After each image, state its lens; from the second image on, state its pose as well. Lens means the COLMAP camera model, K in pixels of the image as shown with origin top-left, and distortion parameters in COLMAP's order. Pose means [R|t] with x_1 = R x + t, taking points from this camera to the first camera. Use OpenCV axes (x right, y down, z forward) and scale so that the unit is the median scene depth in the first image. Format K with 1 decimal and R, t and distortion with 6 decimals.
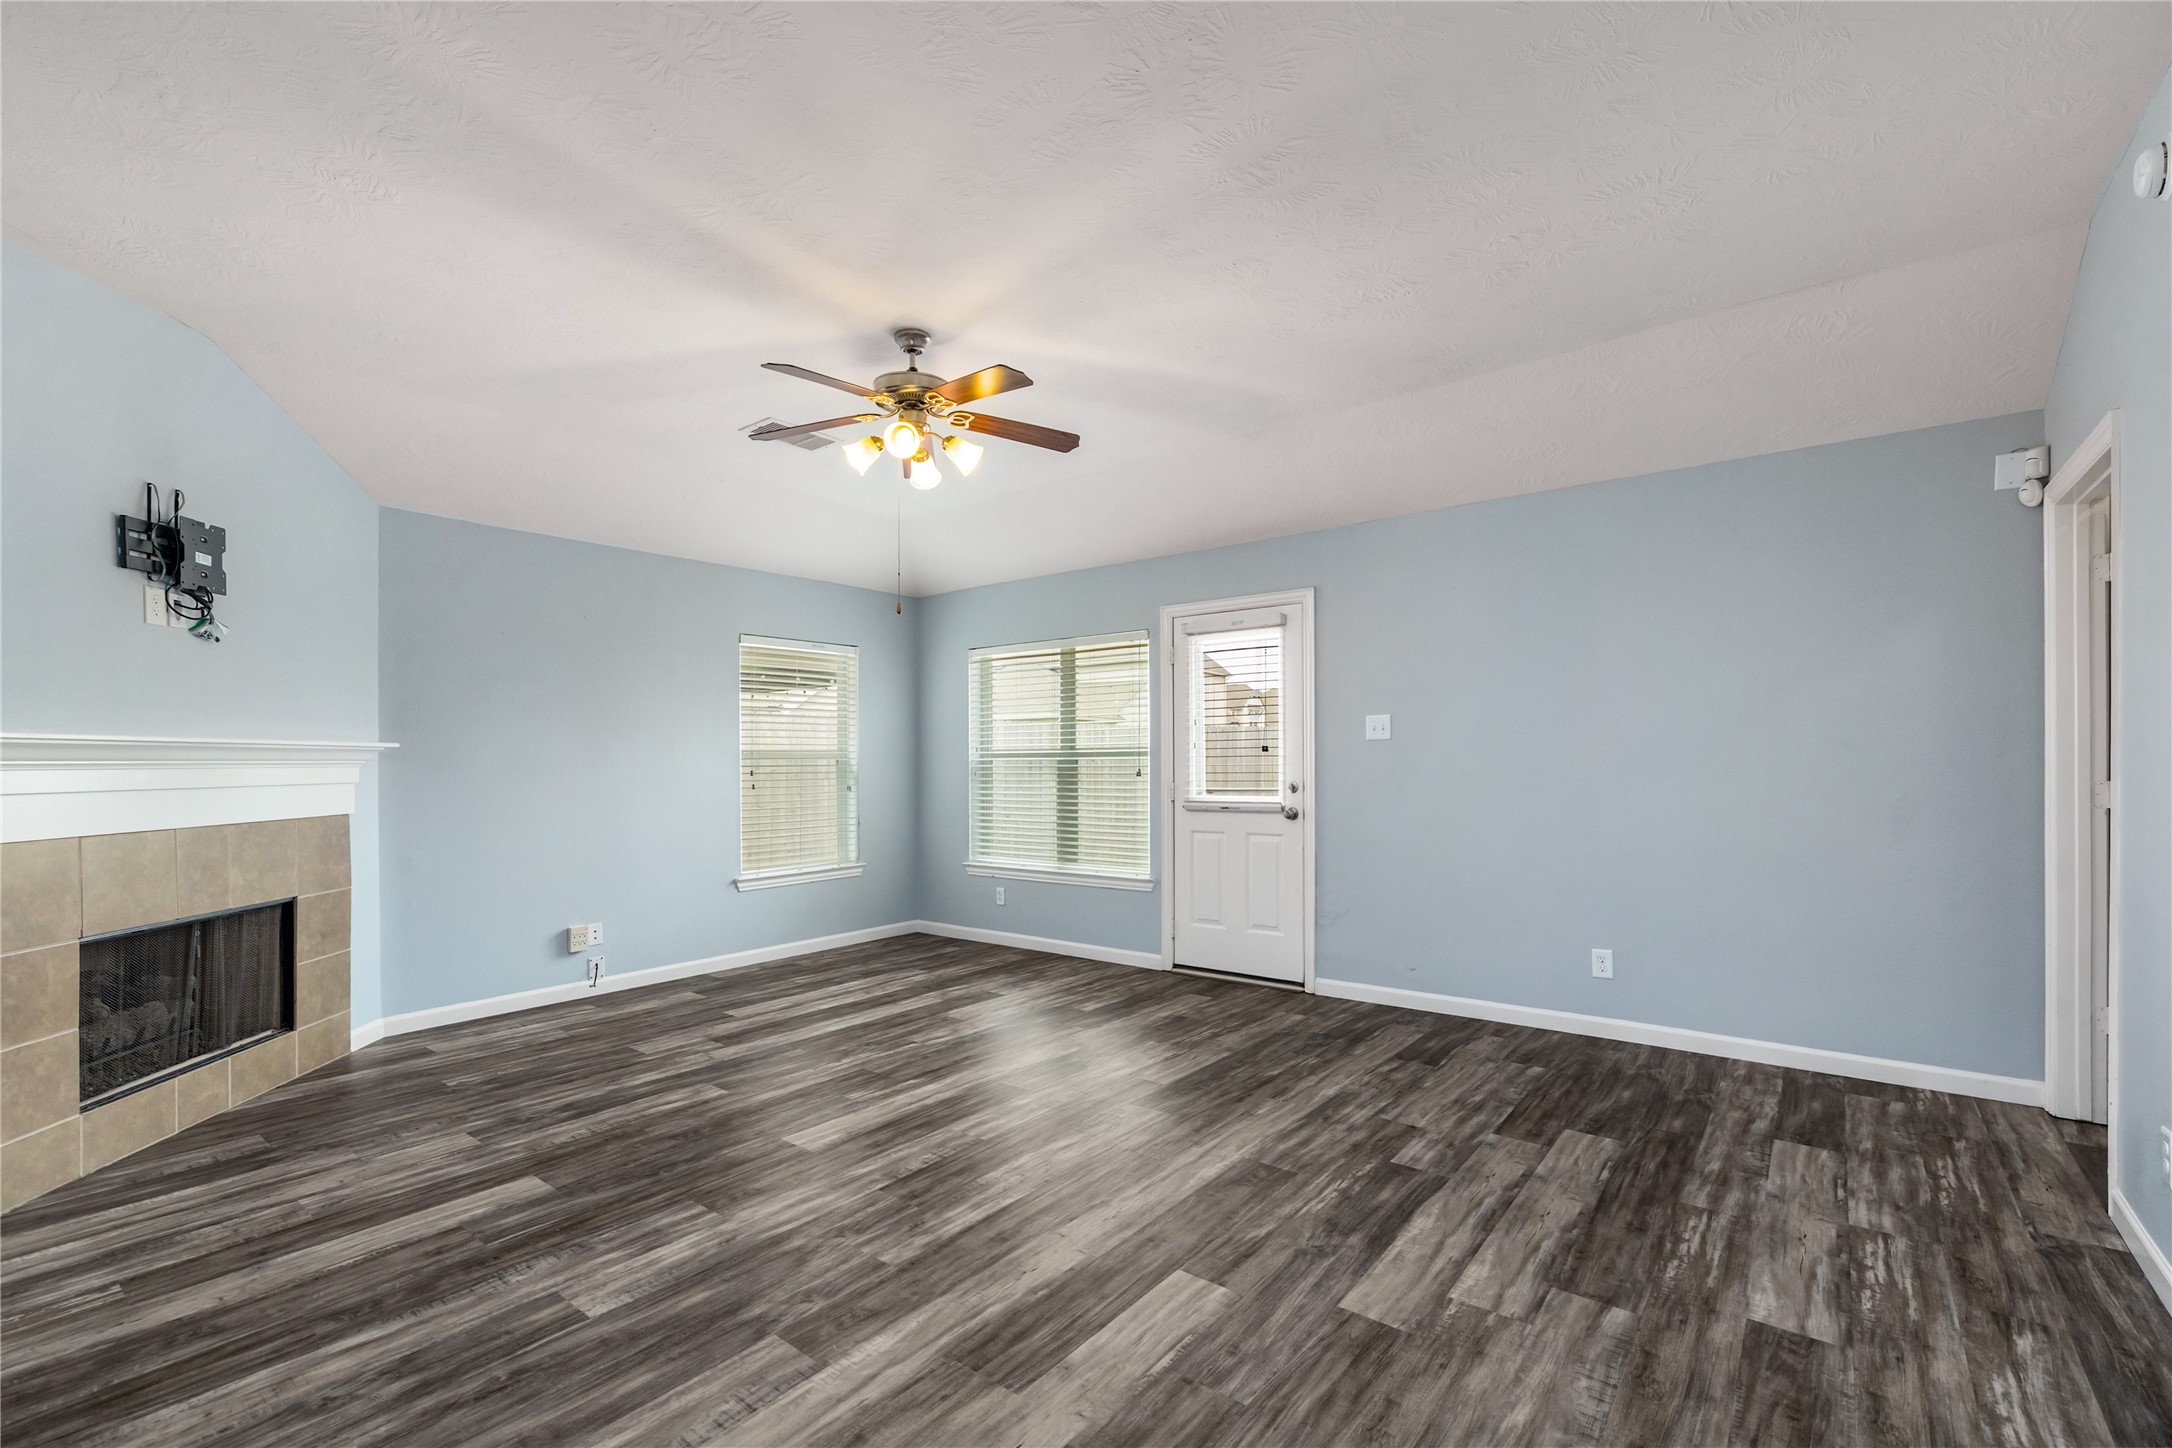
lens RADIAL K [[947.3, 0, 1082.2], [0, 947.3, 751.5], [0, 0, 1]] dist [0.002788, 0.000409]
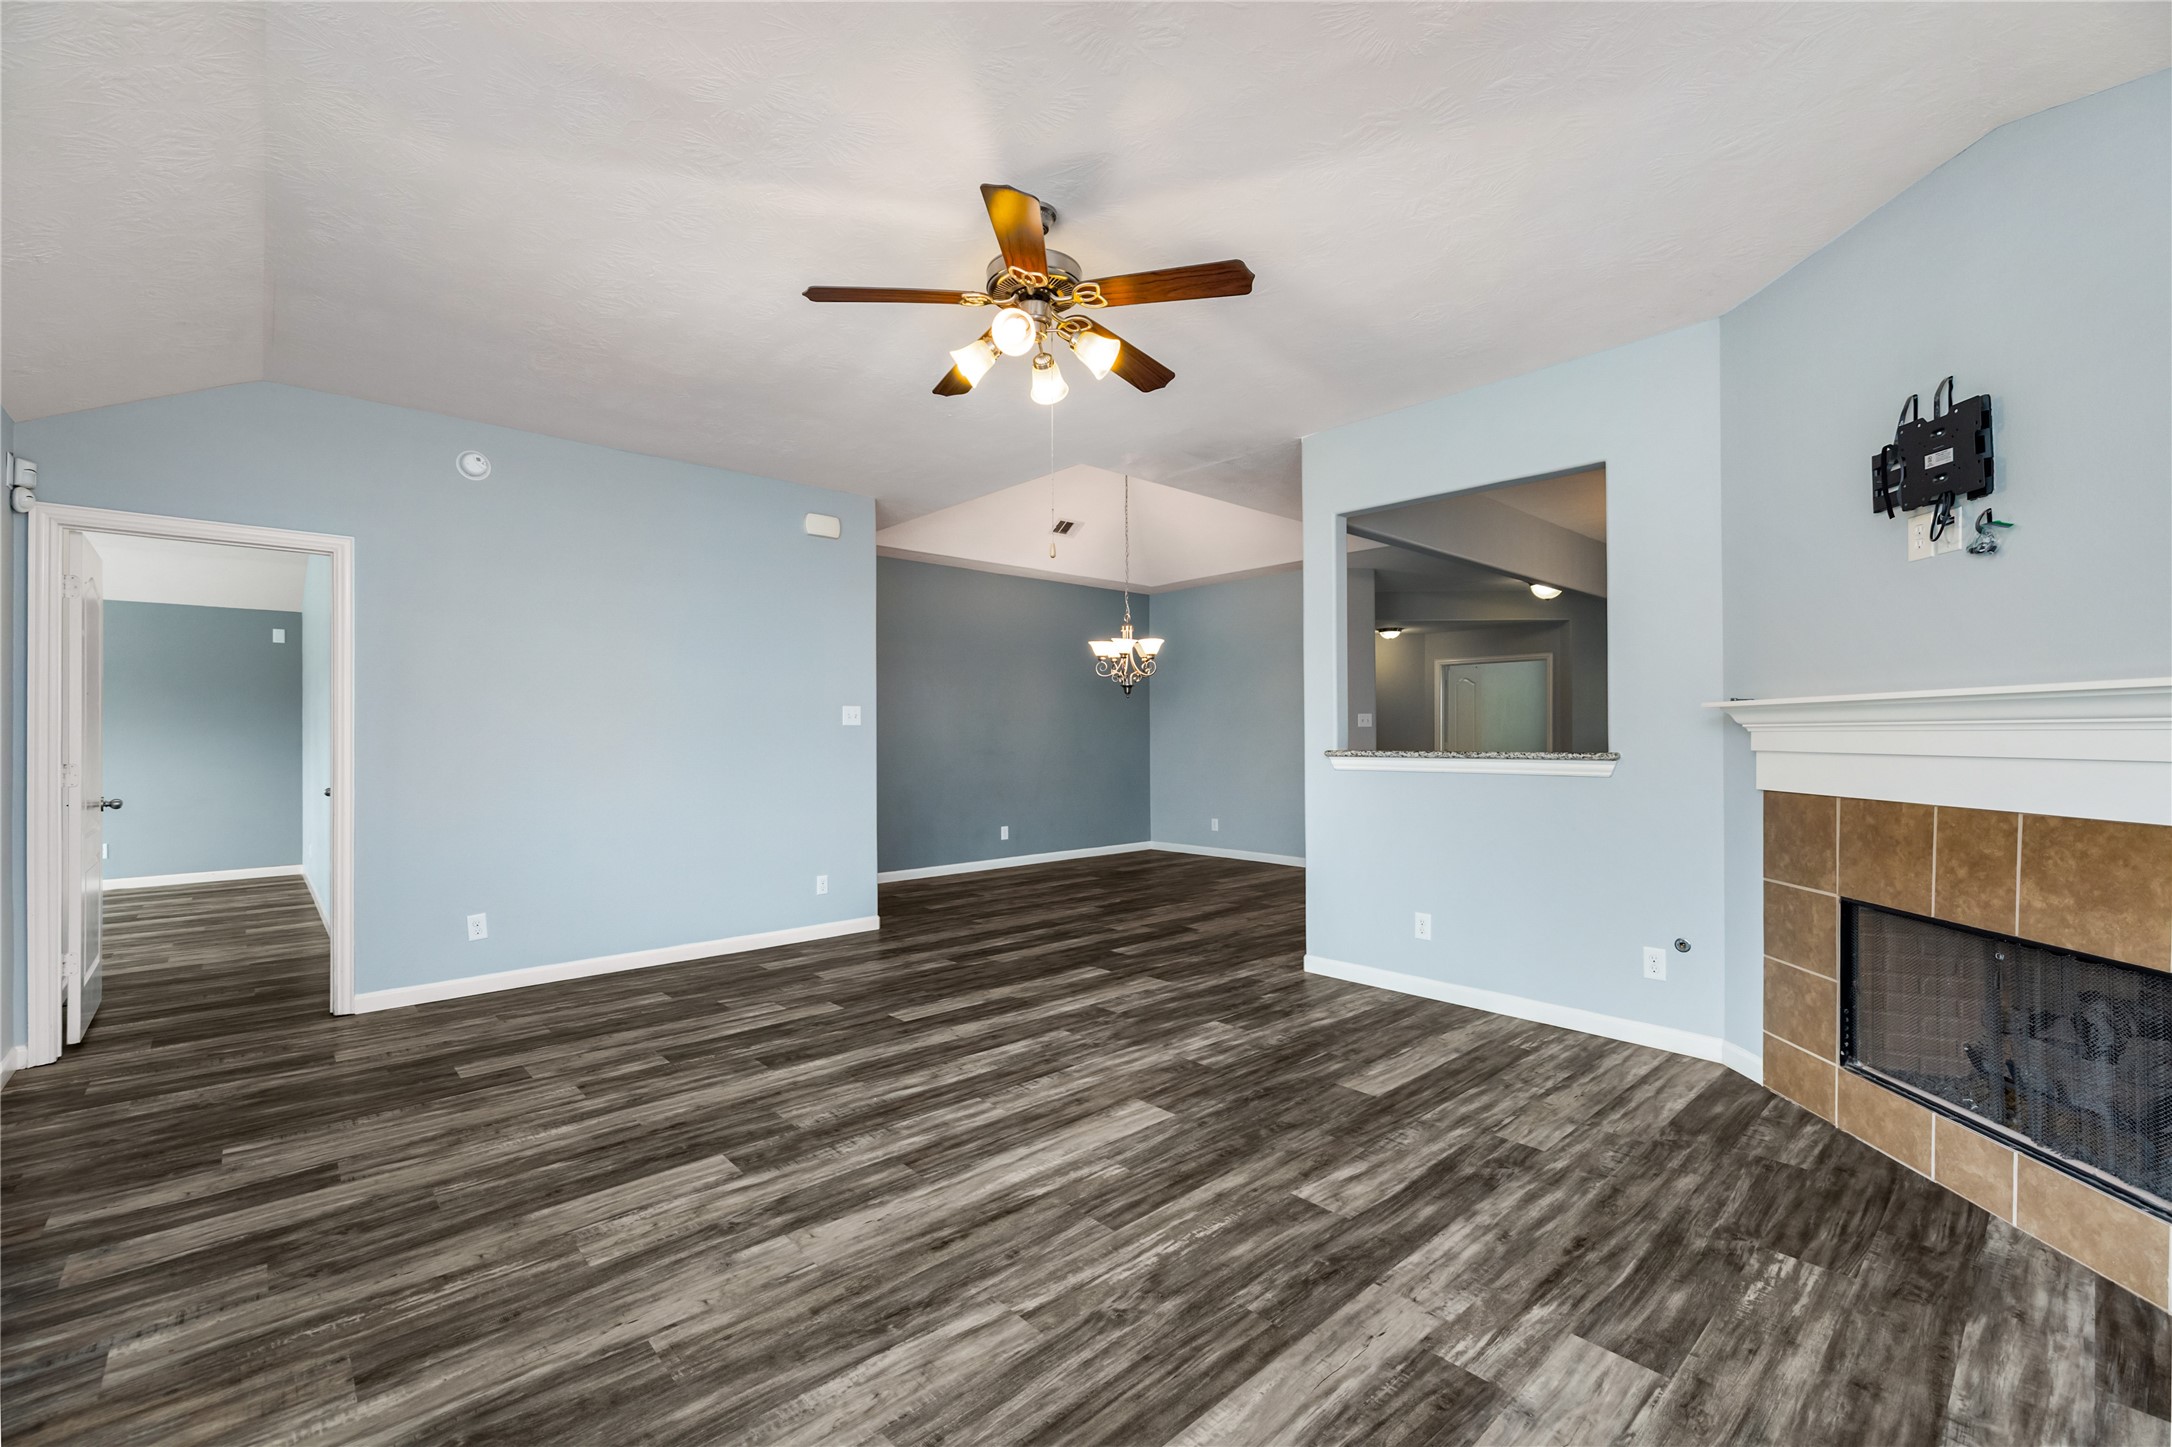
lens RADIAL K [[919.3, 0, 1090.7], [0, 919.3, 736.8], [0, 0, 1]] dist [0.000323, 0.000210]
pose [[-0.987609, 0.013266, 0.156370, -0.332857], [0.012216, 0.999896, -0.007676, 0.018126], [-0.156455, -0.005671, -0.987669, 1.693523]]
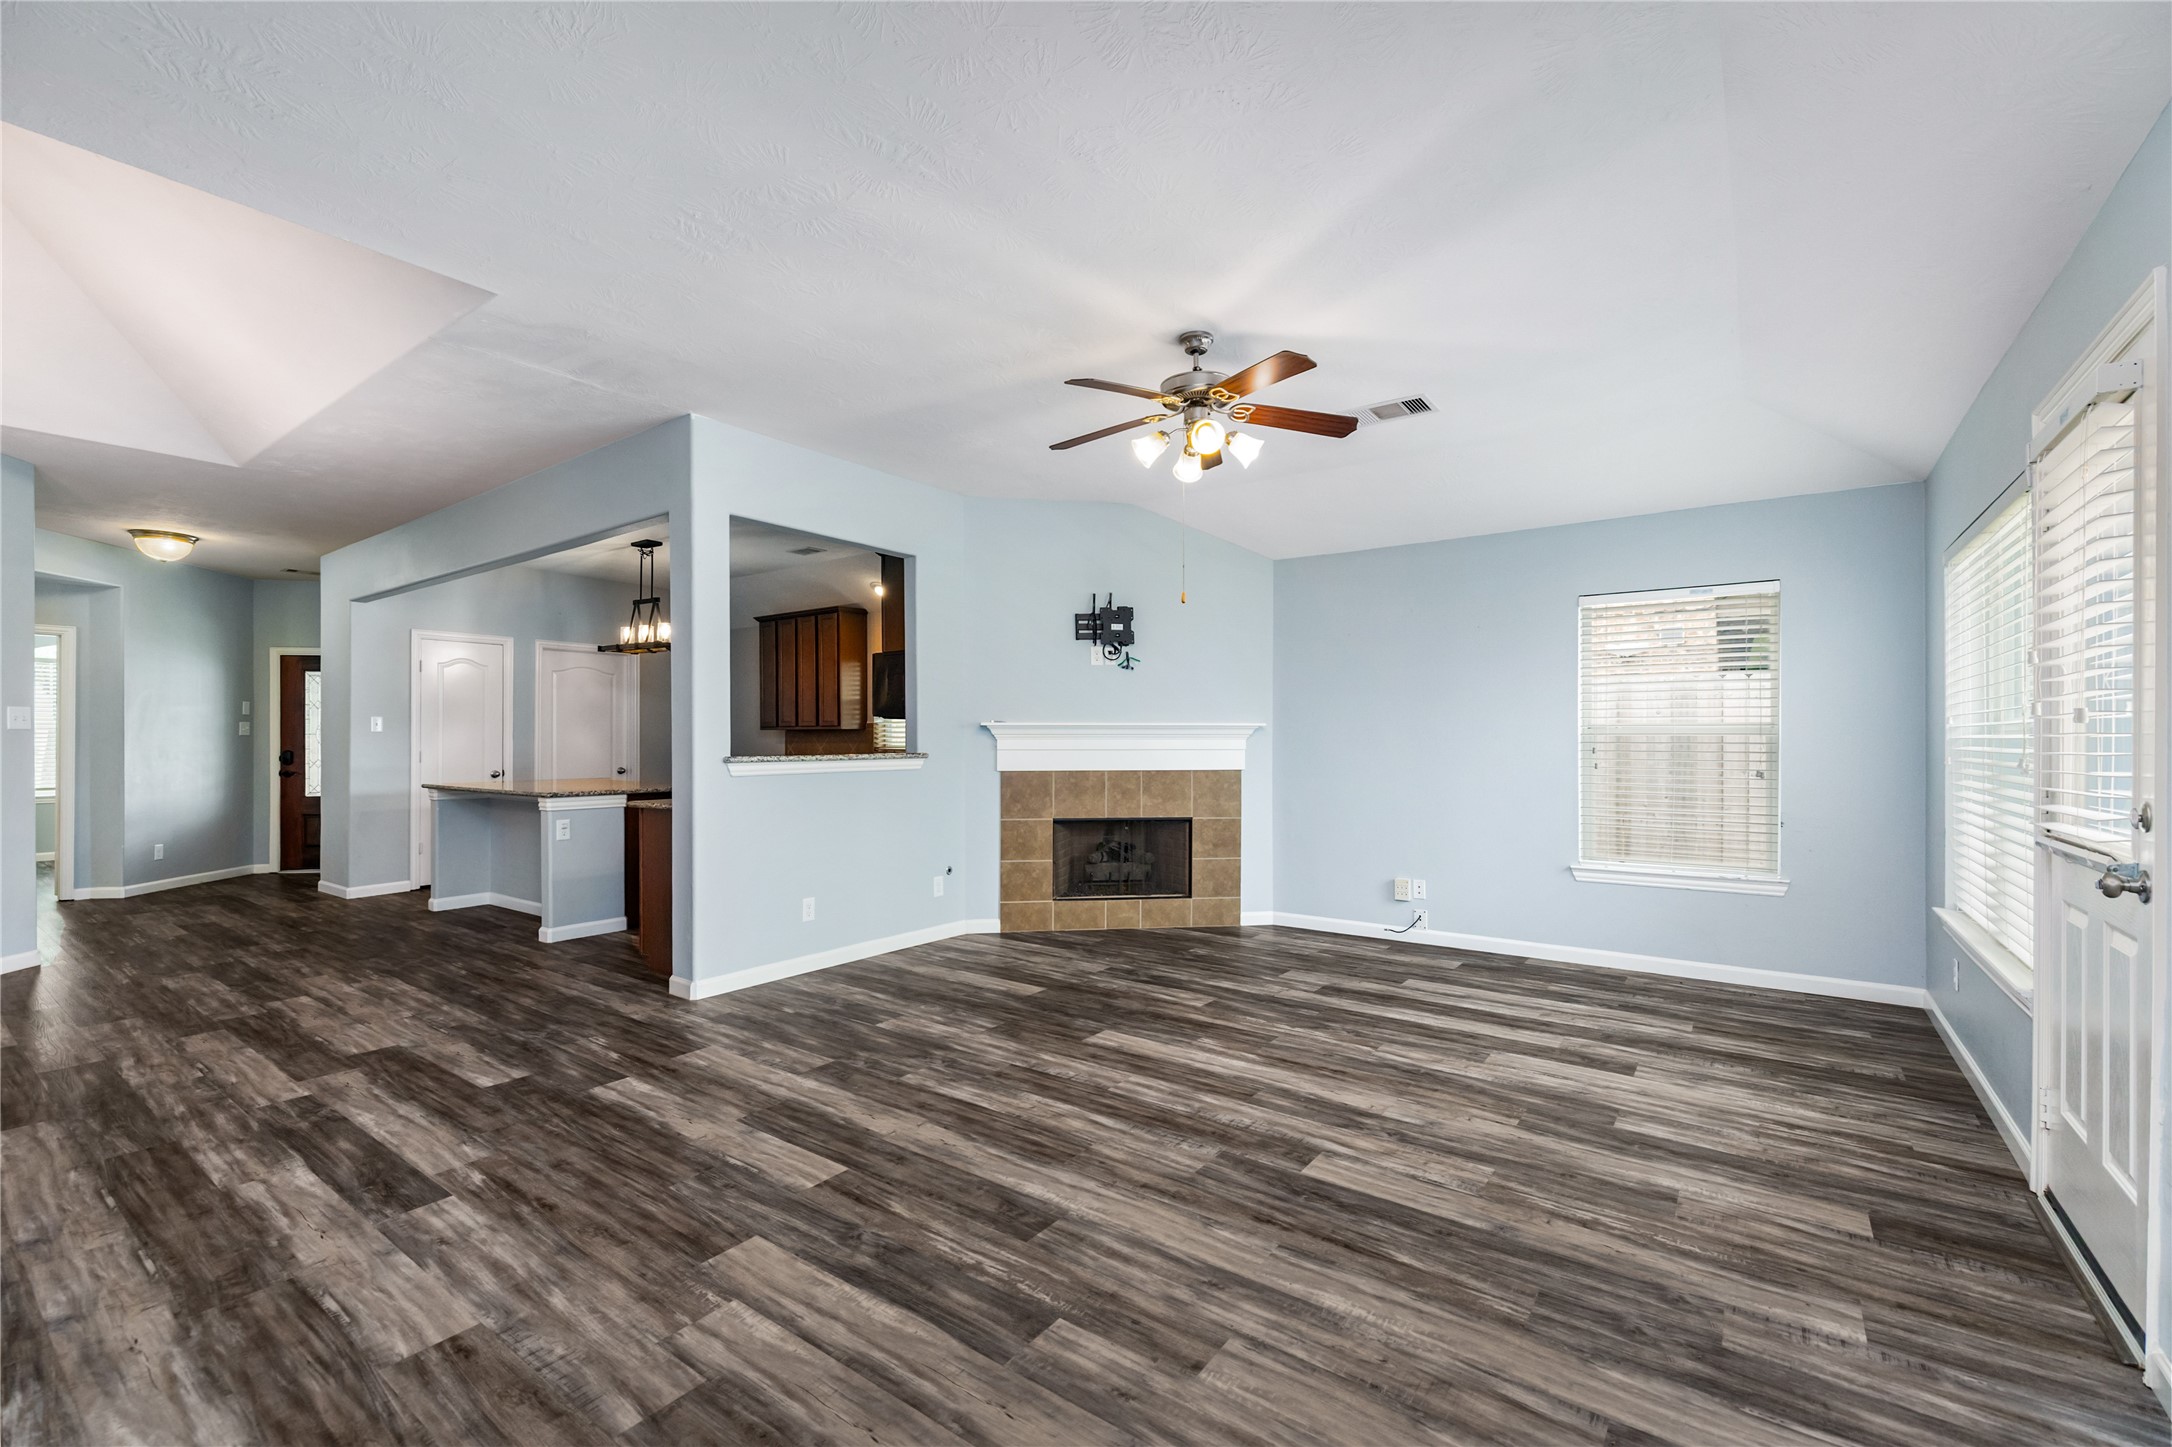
lens RADIAL K [[919.3, 0, 1090.7], [0, 919.3, 736.8], [0, 0, 1]] dist [0.000323, 0.000210]
pose [[0.041325, 0.007044, -0.999121, 0.804388], [0.007934, 0.999941, 0.007378, -0.000945], [0.999114, -0.008232, 0.041267, 0.803111]]
